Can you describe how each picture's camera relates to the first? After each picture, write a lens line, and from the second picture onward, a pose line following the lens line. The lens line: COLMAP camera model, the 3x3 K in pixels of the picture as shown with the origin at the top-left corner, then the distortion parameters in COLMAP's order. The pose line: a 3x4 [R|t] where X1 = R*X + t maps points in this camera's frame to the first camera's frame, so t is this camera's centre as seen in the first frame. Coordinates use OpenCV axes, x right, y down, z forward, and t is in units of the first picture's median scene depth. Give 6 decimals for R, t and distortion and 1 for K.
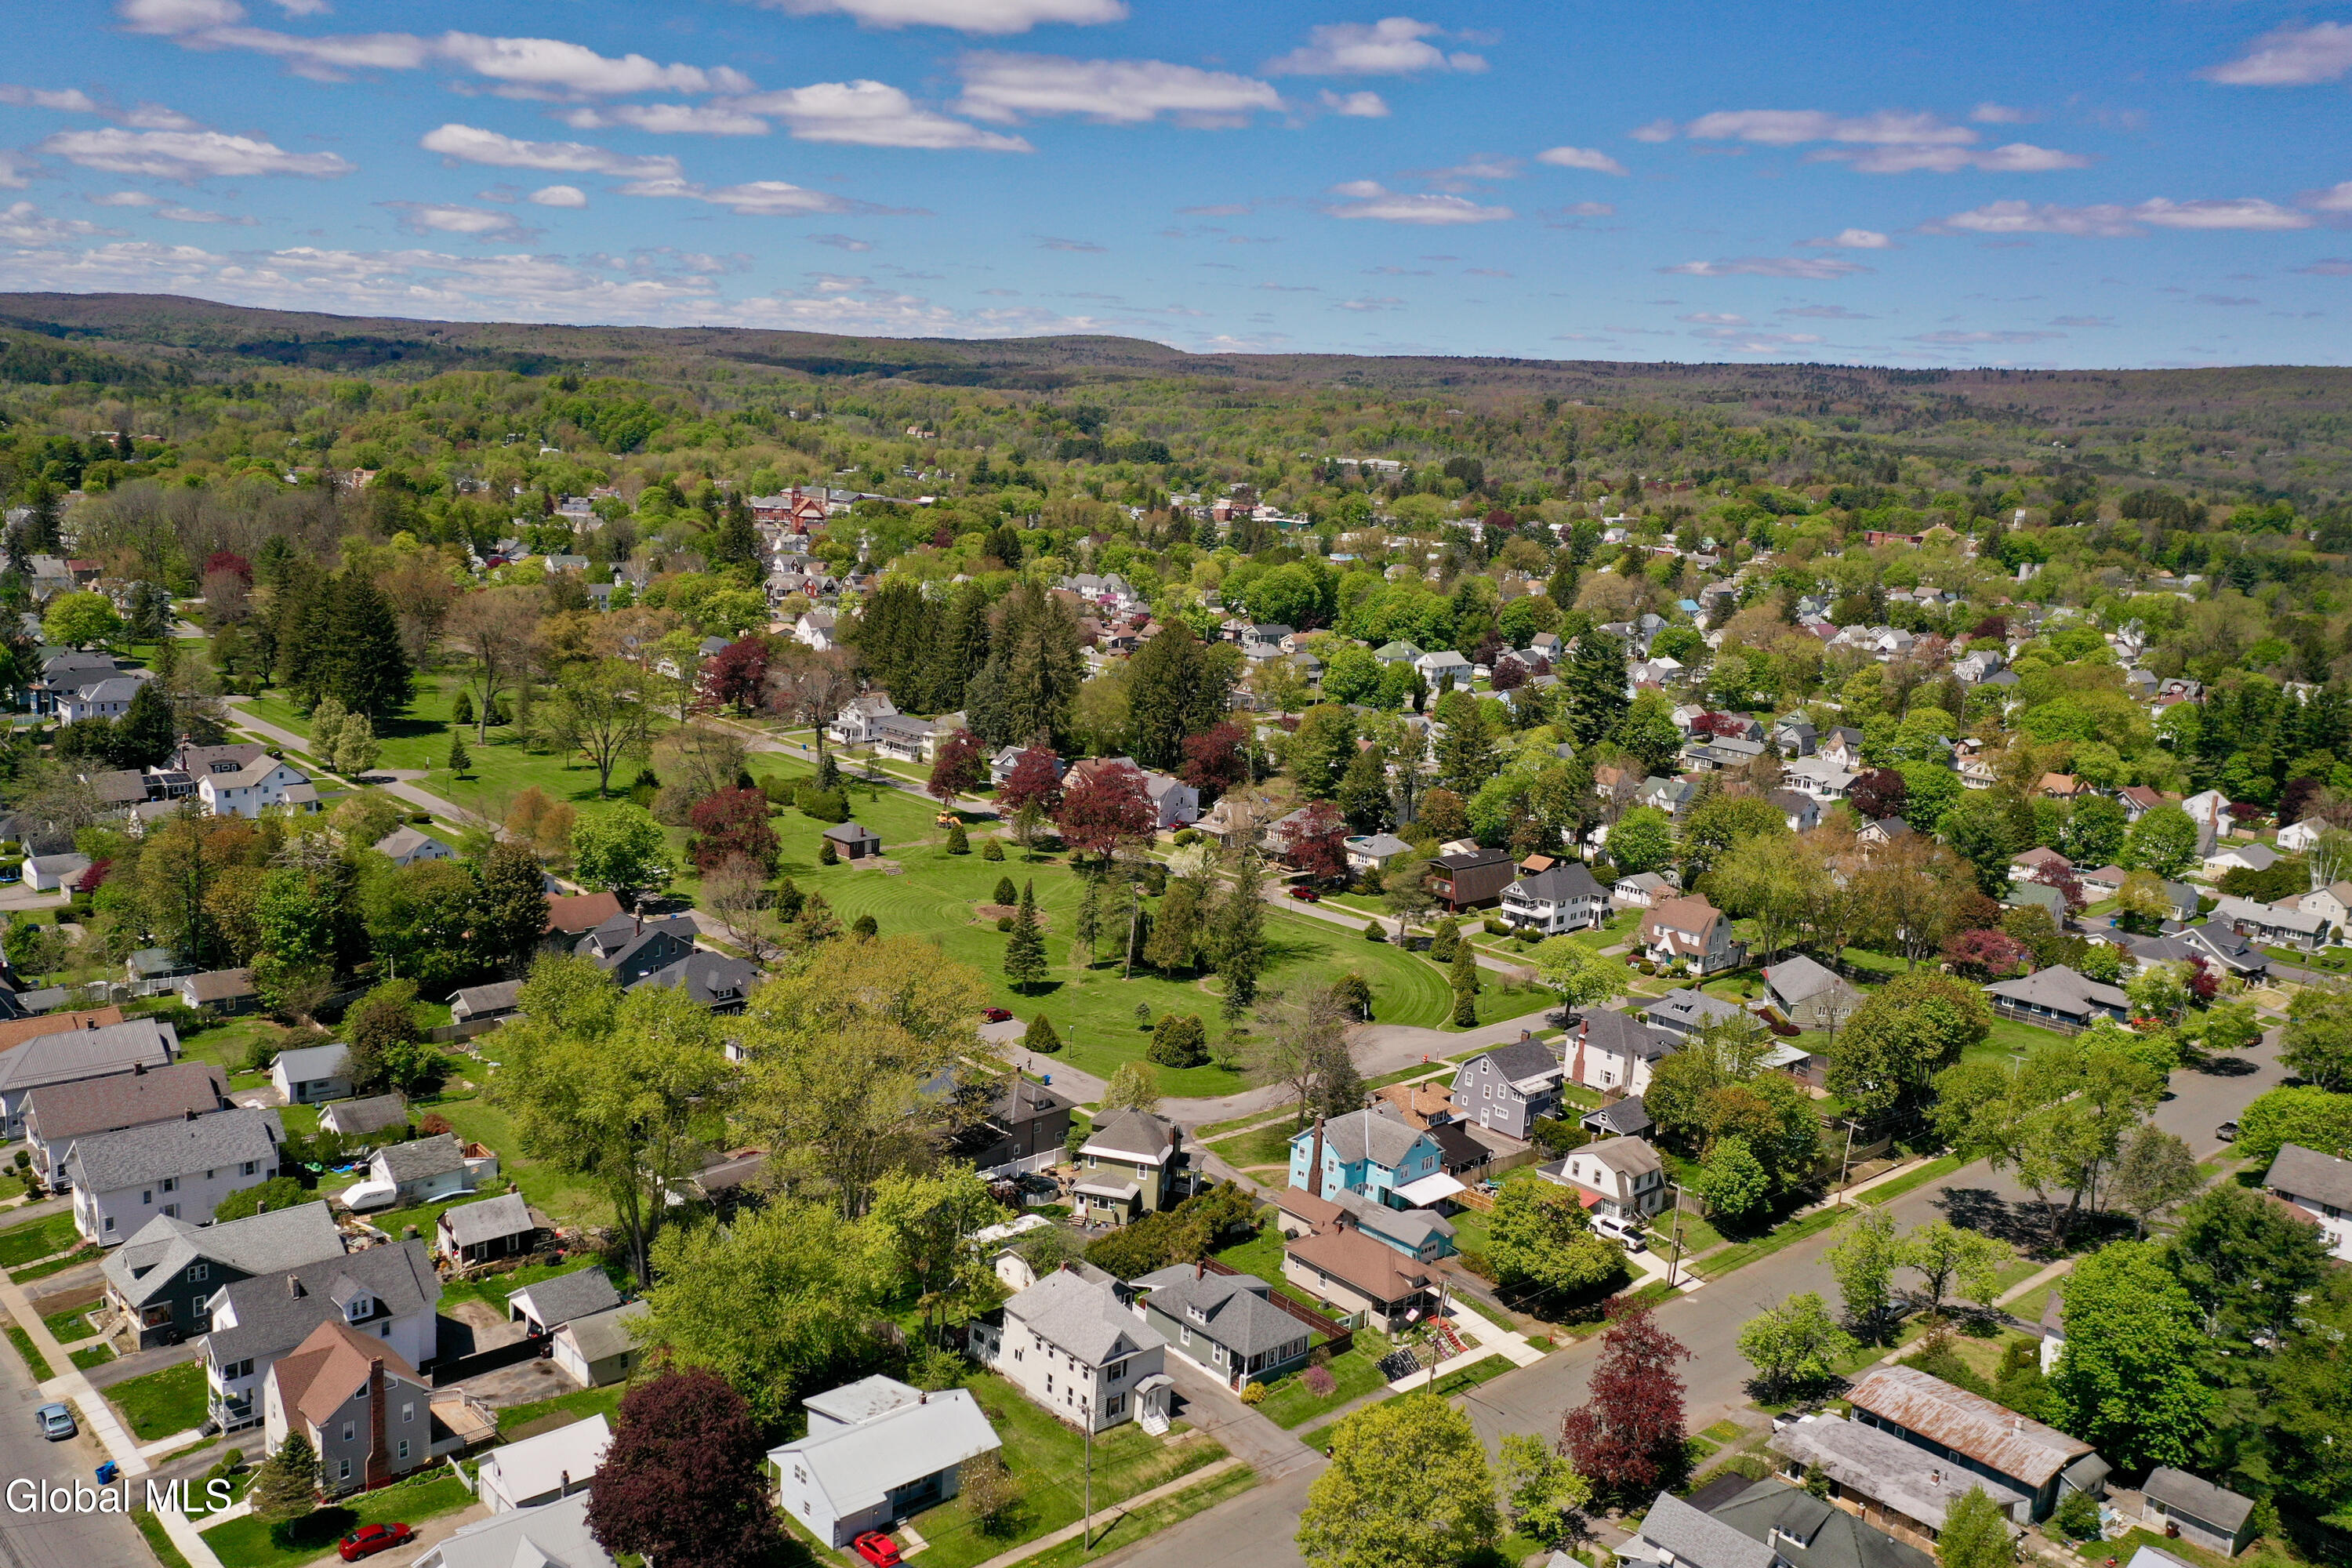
lens RADIAL K [[1935.2, 0, 1176.0], [0, 1935.2, 784.0], [0, 0, 1]] dist [0.017421, 0.006149]
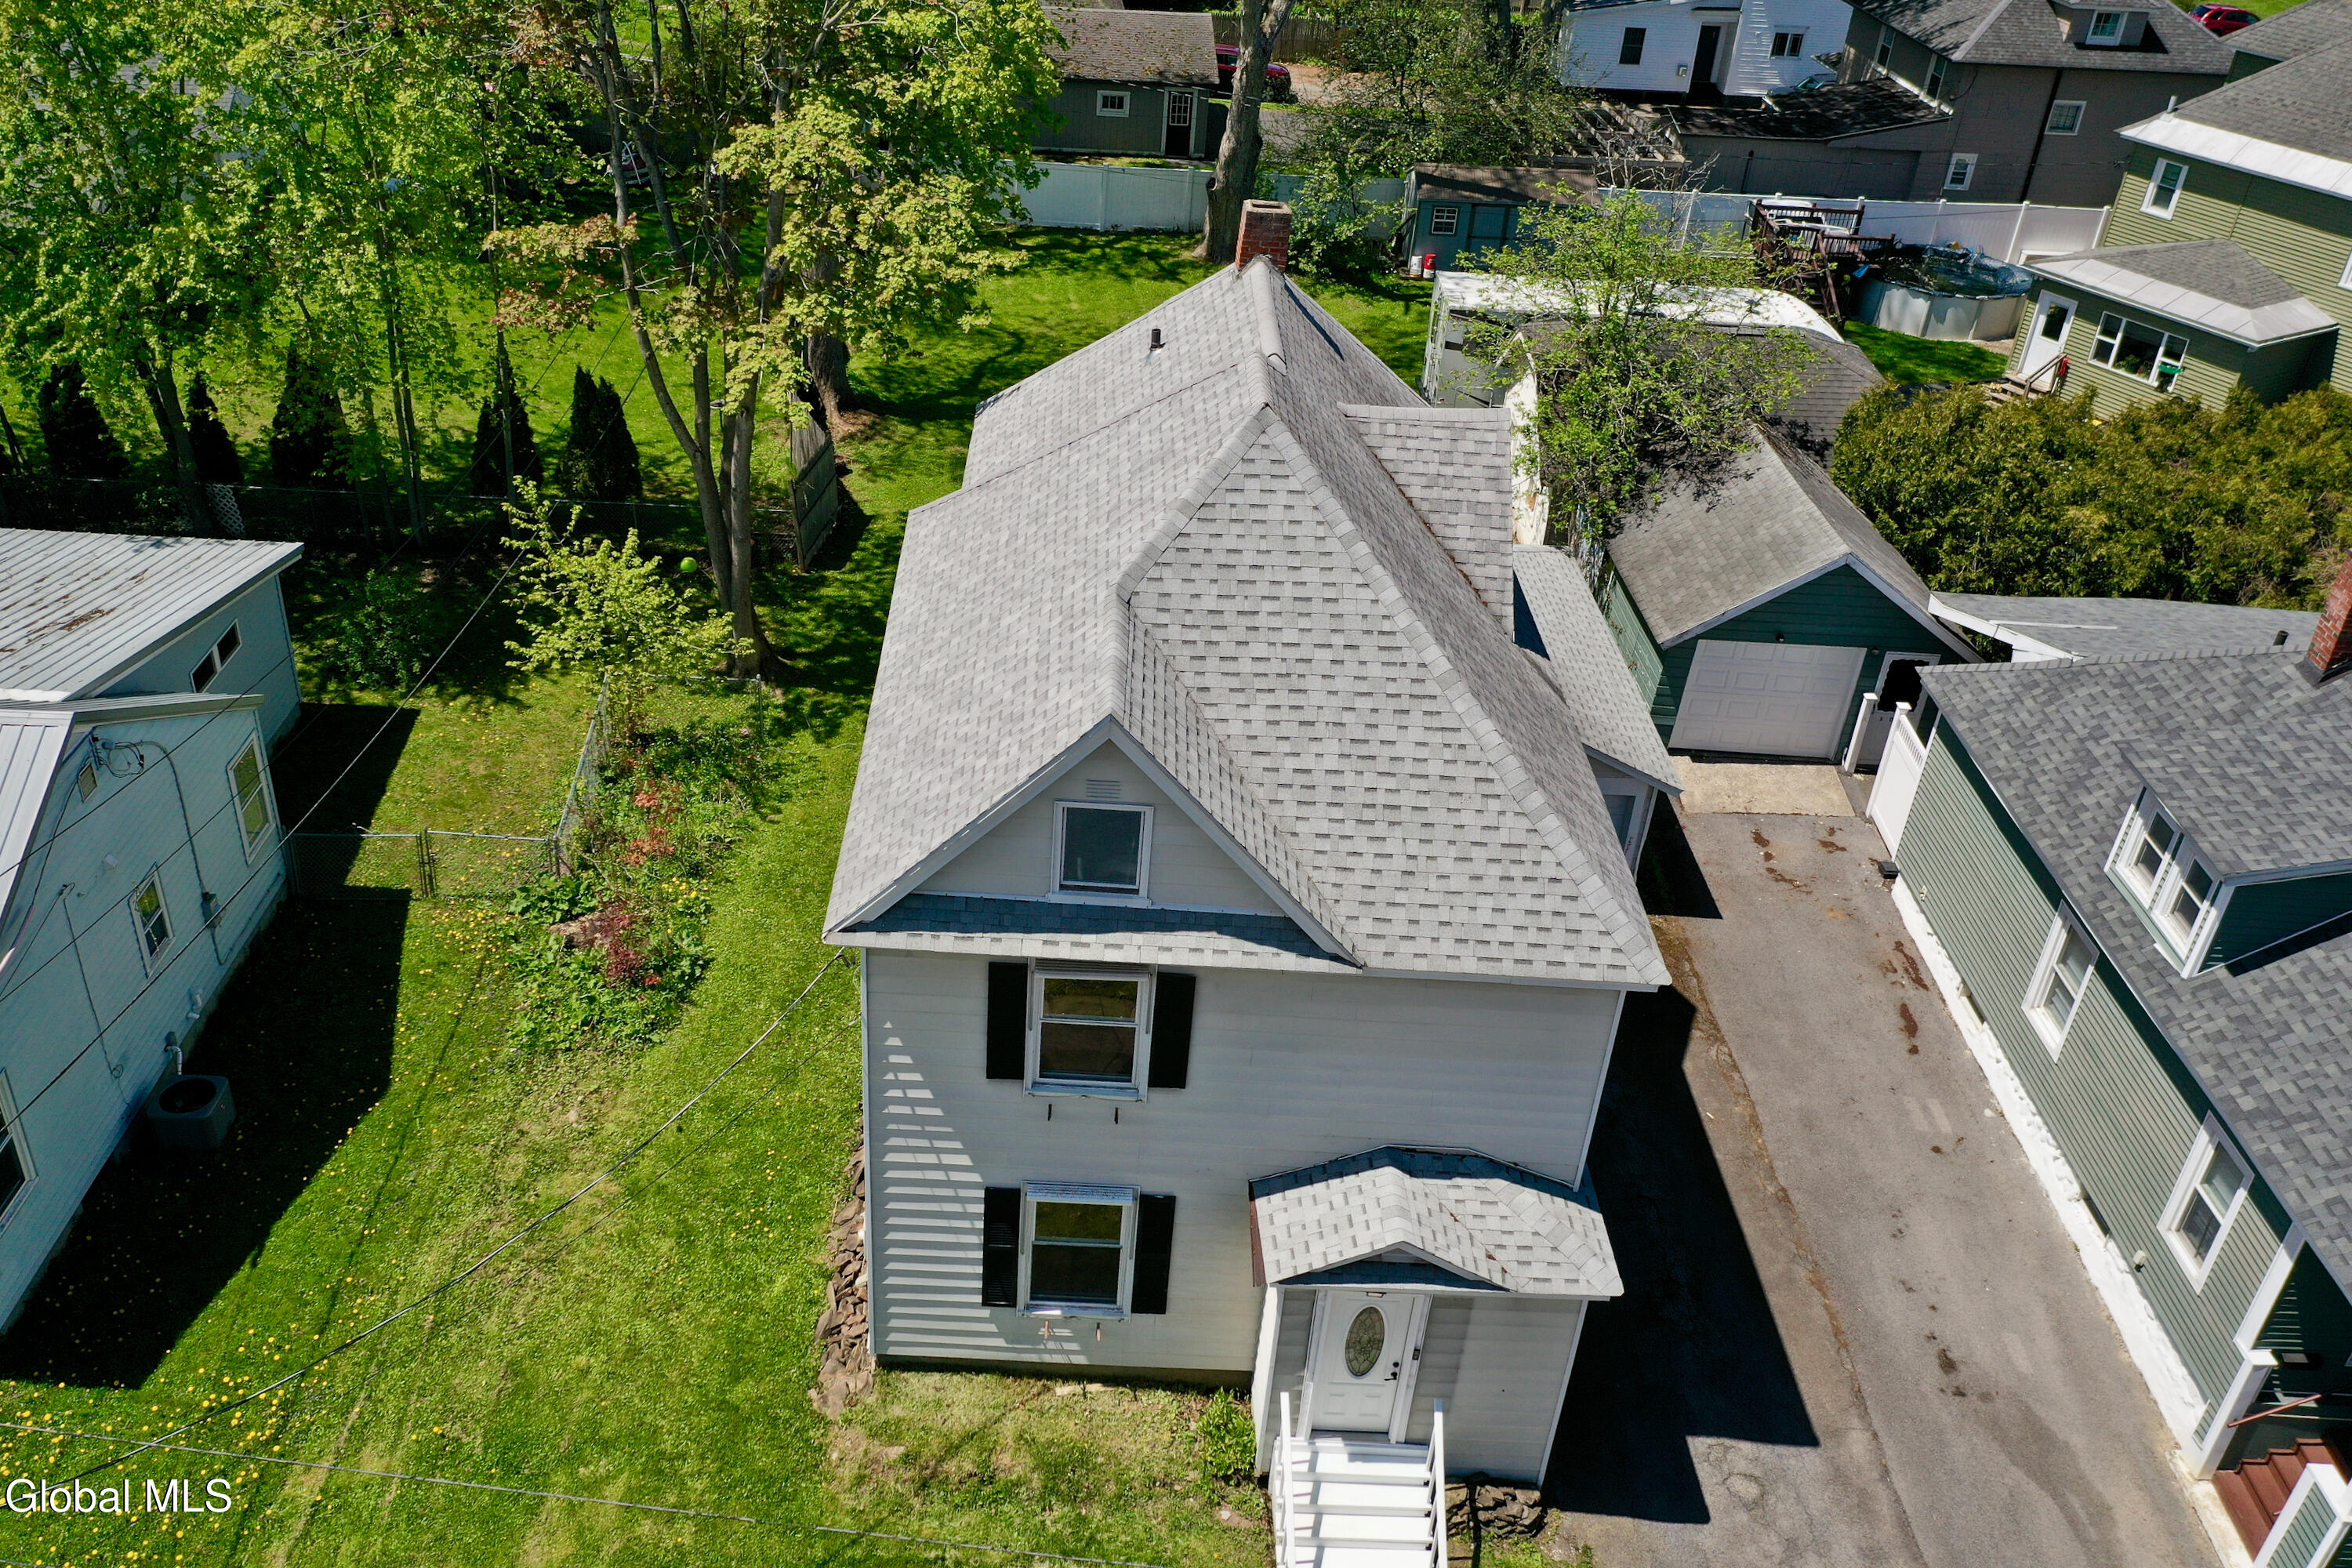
lens RADIAL K [[1977.4, 0, 1132.2], [0, 1977.4, 782.5], [0, 0, 1]] dist [0.008367, 0.000894]
pose [[0.743139, 0.344234, -0.573800, 0.026921], [-0.144552, 0.919863, 0.364632, 0.179638], [0.653337, -0.188028, 0.733346, 0.674014]]
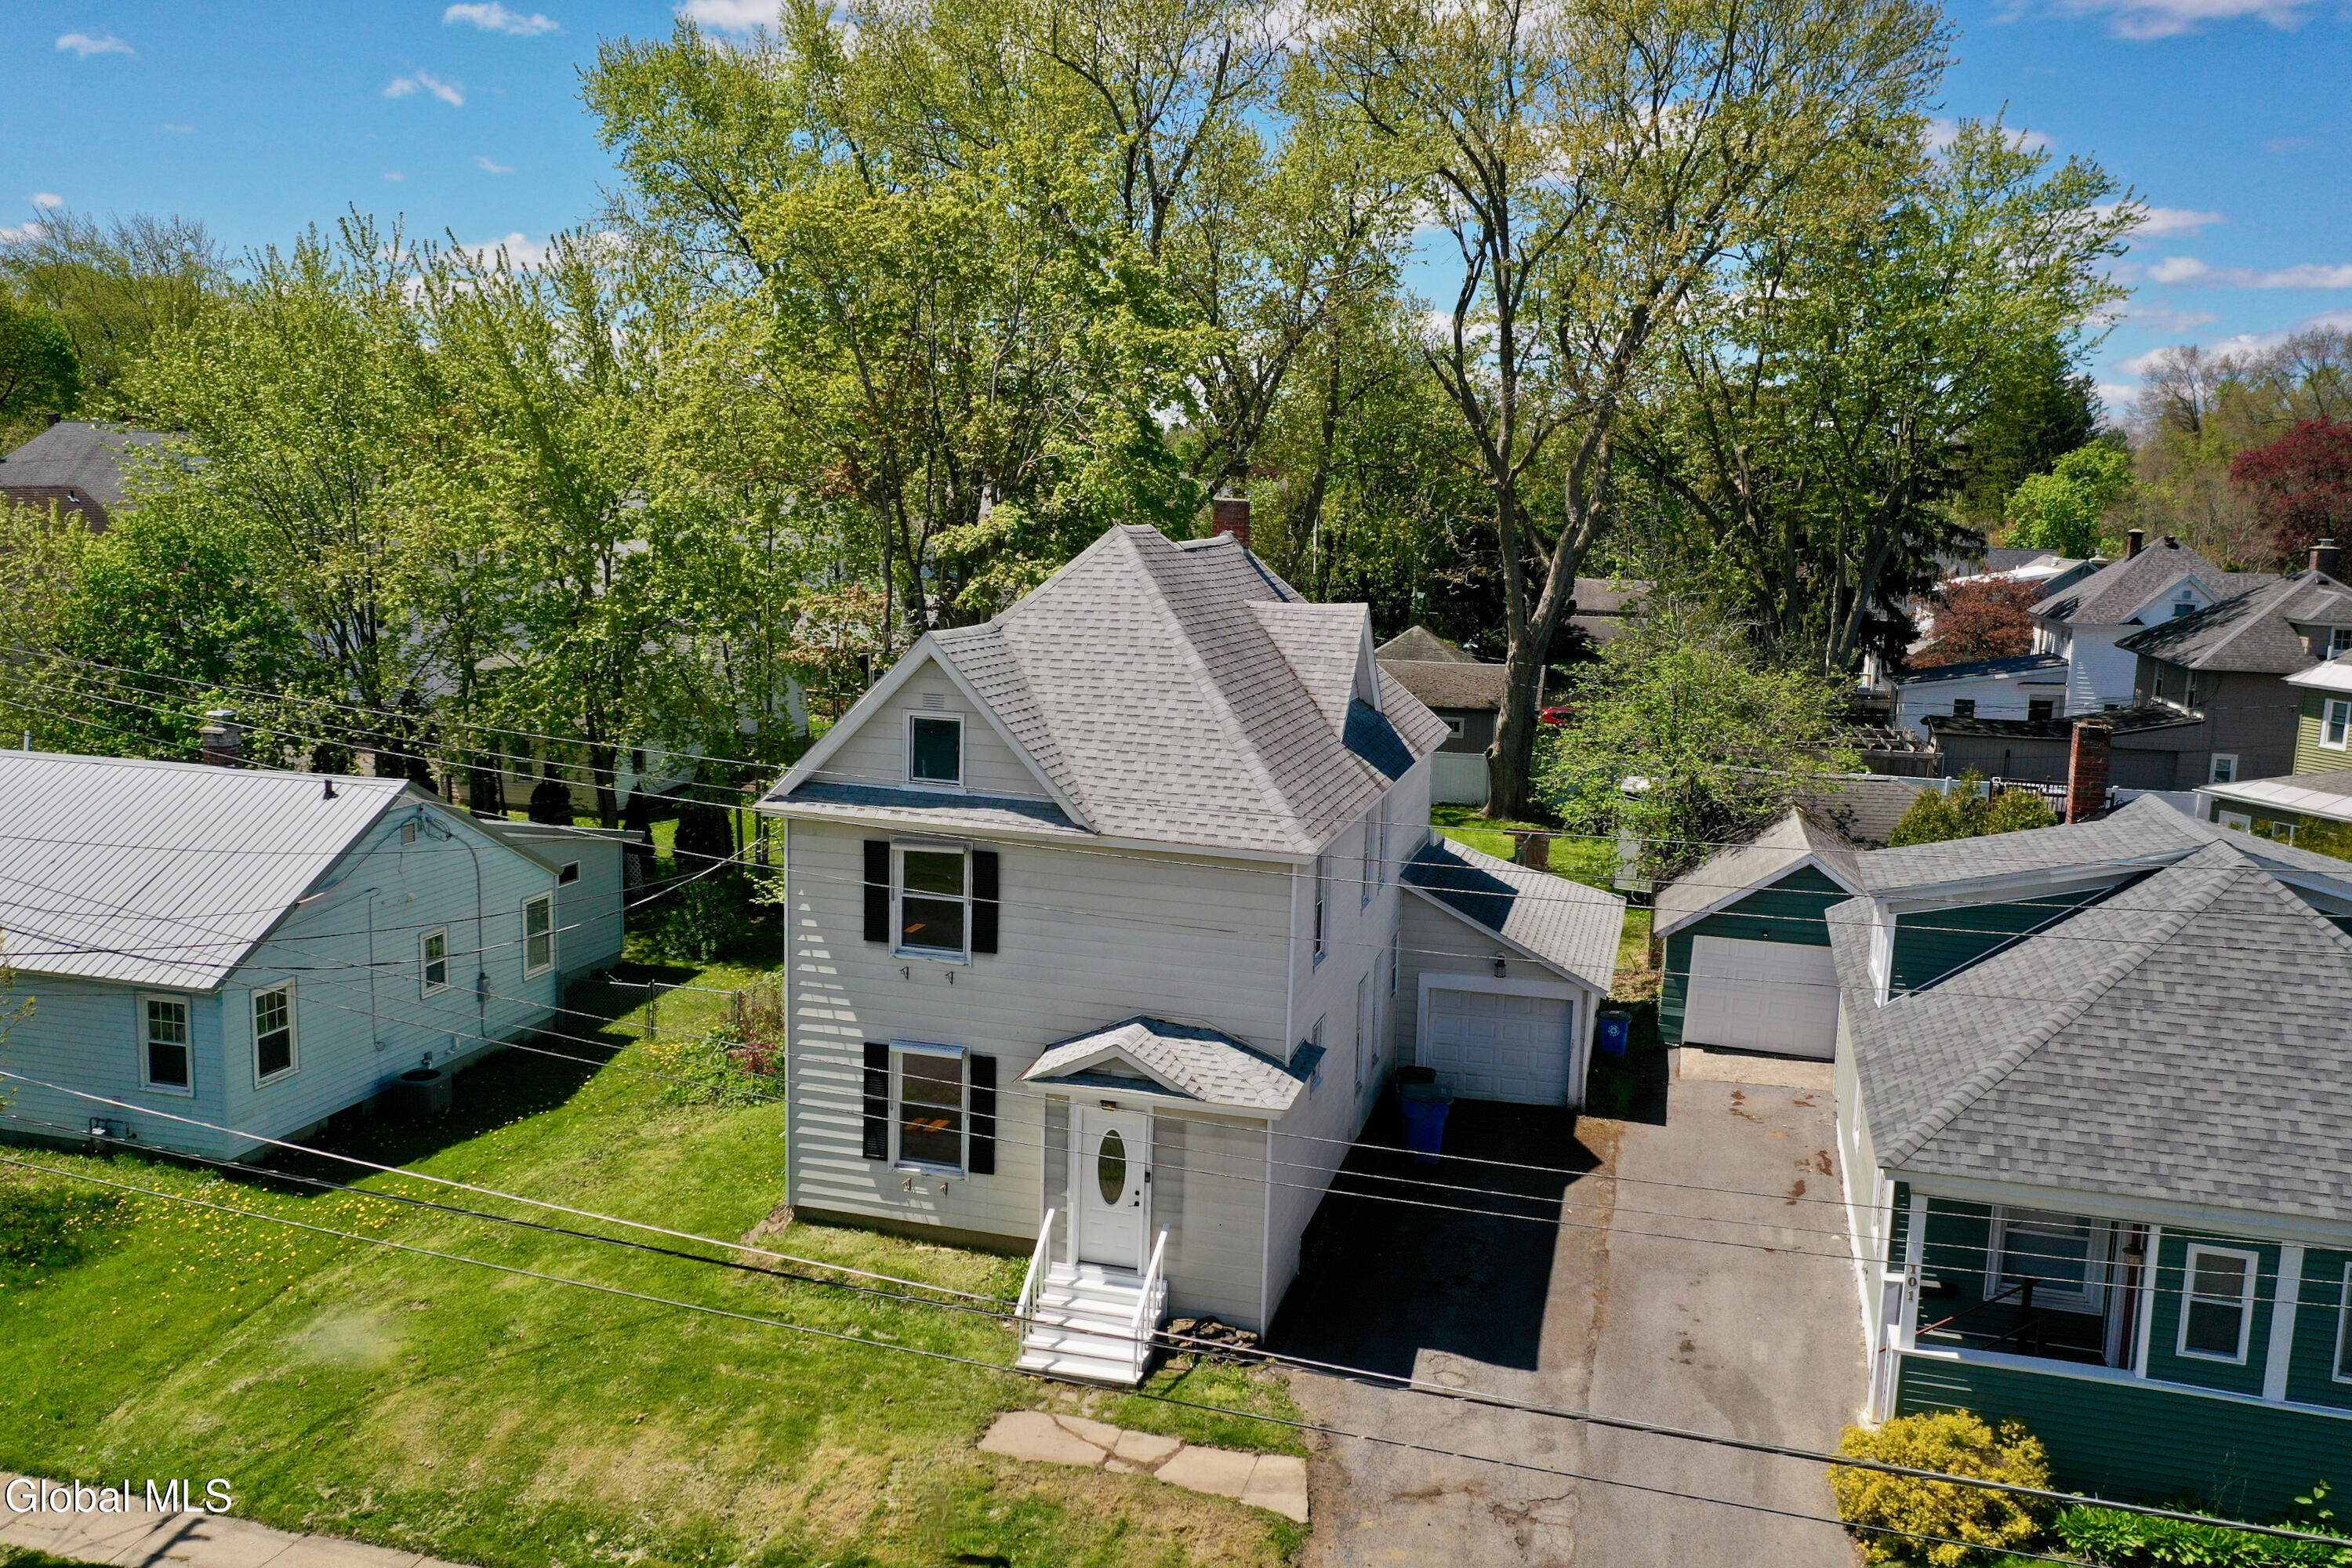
lens RADIAL K [[1964.7, 0, 1176.0], [0, 1964.7, 784.0], [0, 0, 1]] dist [0.016772, -0.002125]
pose [[0.535051, 0.090701, -0.839937, 0.091785], [-0.160143, 0.987083, 0.004577, 0.212705], [0.829503, 0.132061, 0.542665, 0.680157]]
